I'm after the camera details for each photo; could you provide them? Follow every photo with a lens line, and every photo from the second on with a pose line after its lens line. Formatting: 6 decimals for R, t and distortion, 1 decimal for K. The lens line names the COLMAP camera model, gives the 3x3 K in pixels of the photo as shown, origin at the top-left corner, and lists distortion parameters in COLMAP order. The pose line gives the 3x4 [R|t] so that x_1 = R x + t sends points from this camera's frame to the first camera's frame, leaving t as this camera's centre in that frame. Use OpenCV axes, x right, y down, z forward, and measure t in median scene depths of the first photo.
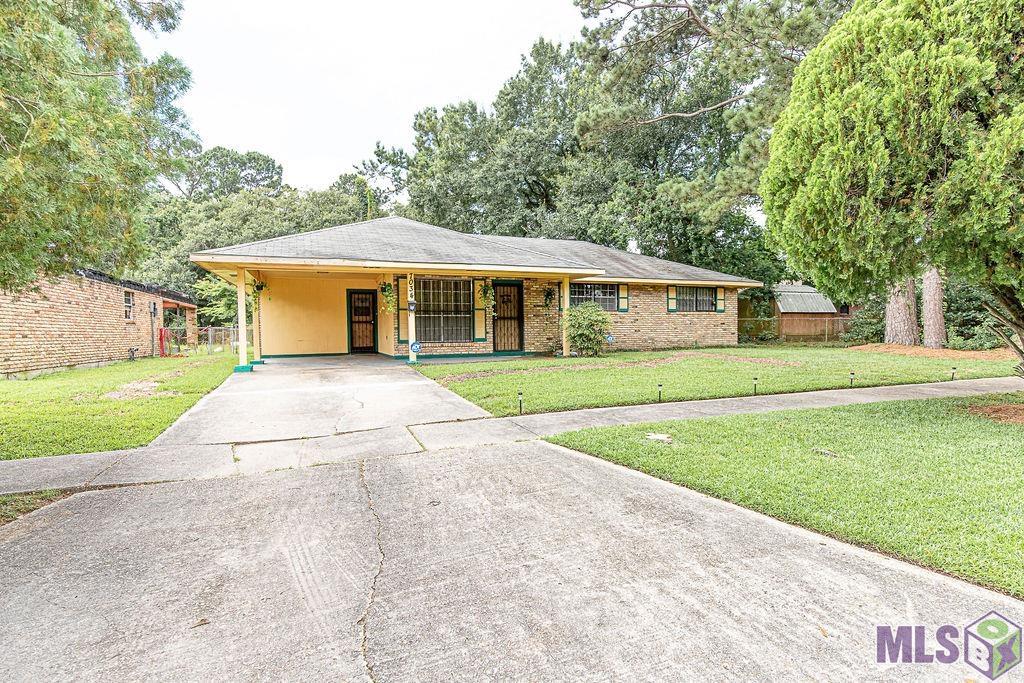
lens RADIAL K [[500.2, 0, 512.0], [0, 500.2, 341.5], [0, 0, 1]] dist [0.001514, 0.000125]
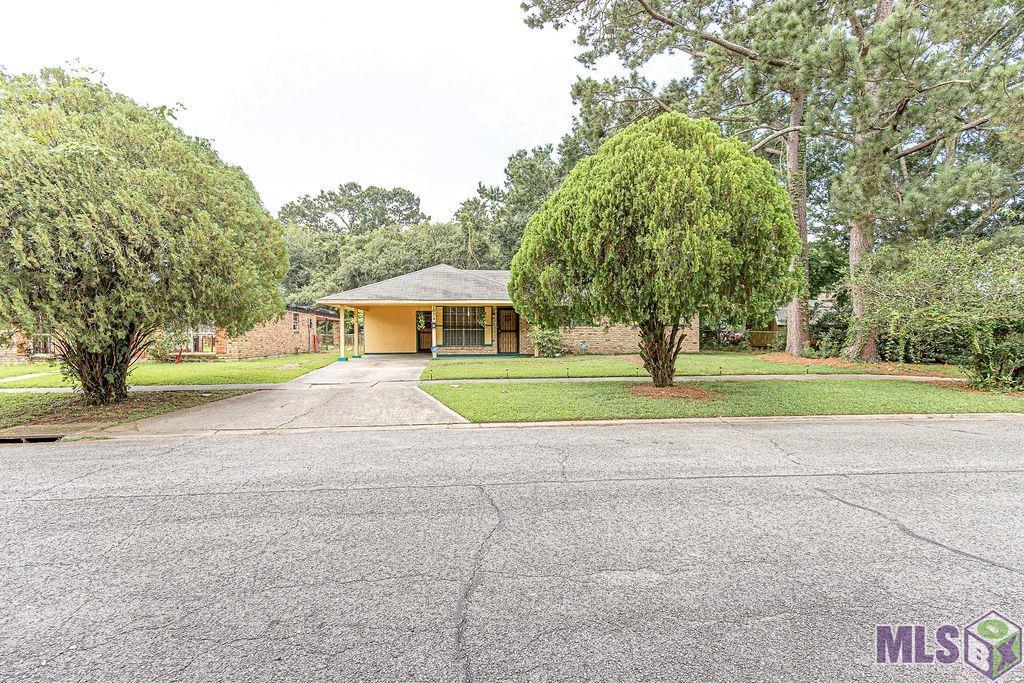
lens RADIAL K [[500.2, 0, 512.0], [0, 500.2, 341.5], [0, 0, 1]] dist [0.001514, 0.000125]
pose [[0.962575, 0.012210, -0.270739, 0.361729], [-0.014252, 0.999883, -0.005579, -0.006447], [0.270639, 0.009229, 0.962637, -0.390449]]
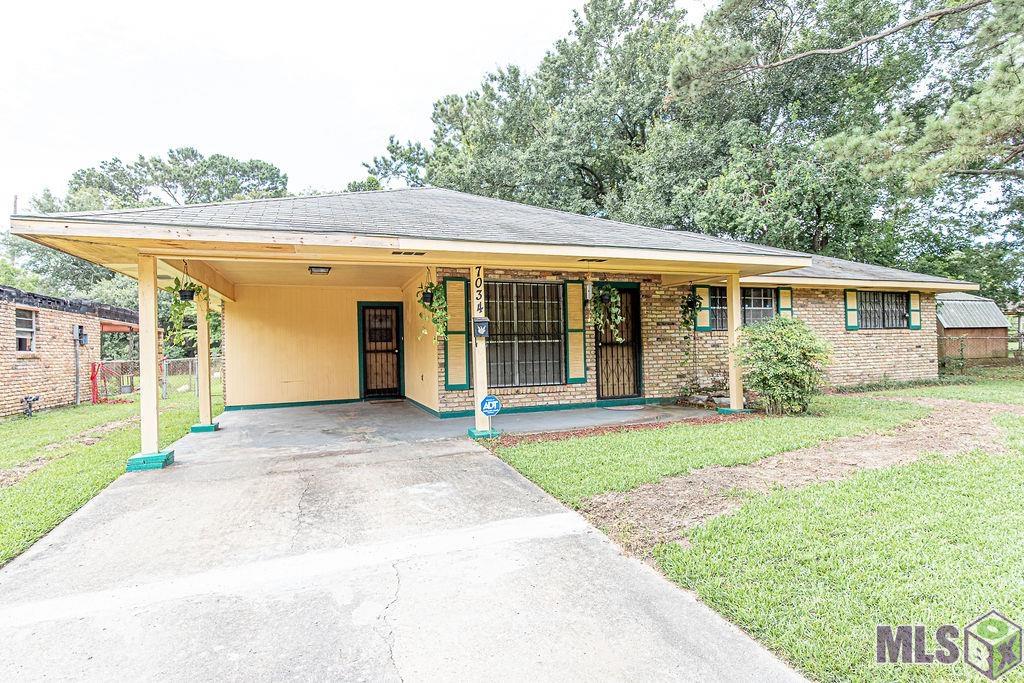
lens RADIAL K [[514.0, 0, 512.0], [0, 514.0, 341.5], [0, 0, 1]] dist [-0.002582, -0.000495]
pose [[0.999679, -0.011797, -0.022432, -0.109801], [0.011009, 0.999329, -0.034937, -0.025741], [0.022829, 0.034678, 0.999138, 0.322348]]
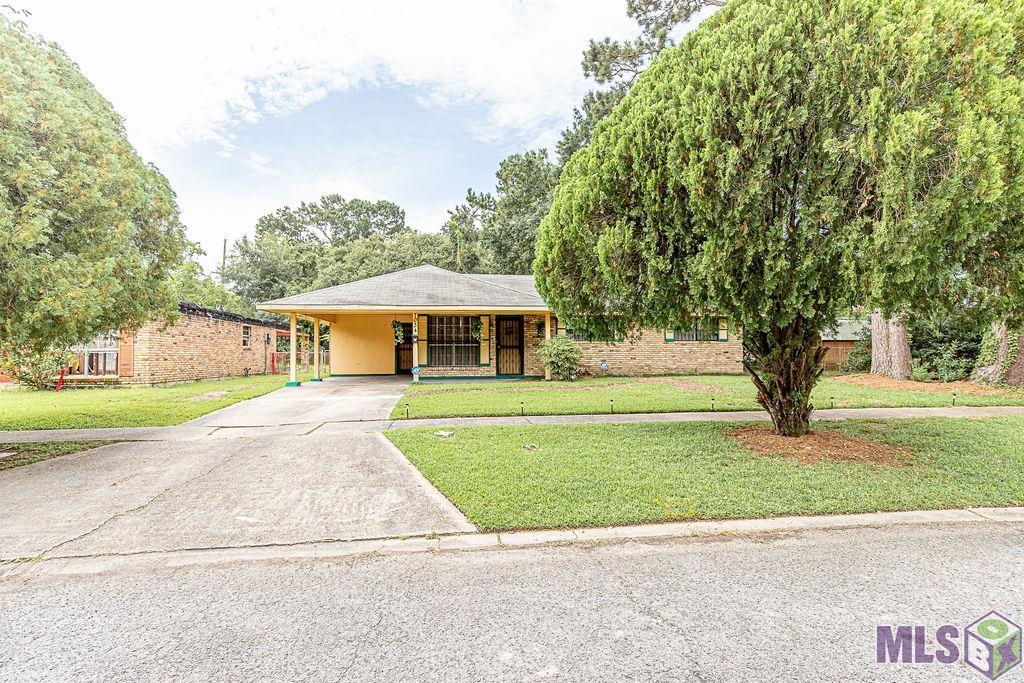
lens RADIAL K [[490.8, 0, 512.0], [0, 490.8, 341.5], [0, 0, 1]] dist [-0.000957, -0.000560]
pose [[0.970172, 0.001610, -0.242410, 0.247521], [-0.012705, 0.998941, -0.044212, -0.007236], [0.242083, 0.045973, 0.969166, -0.117992]]
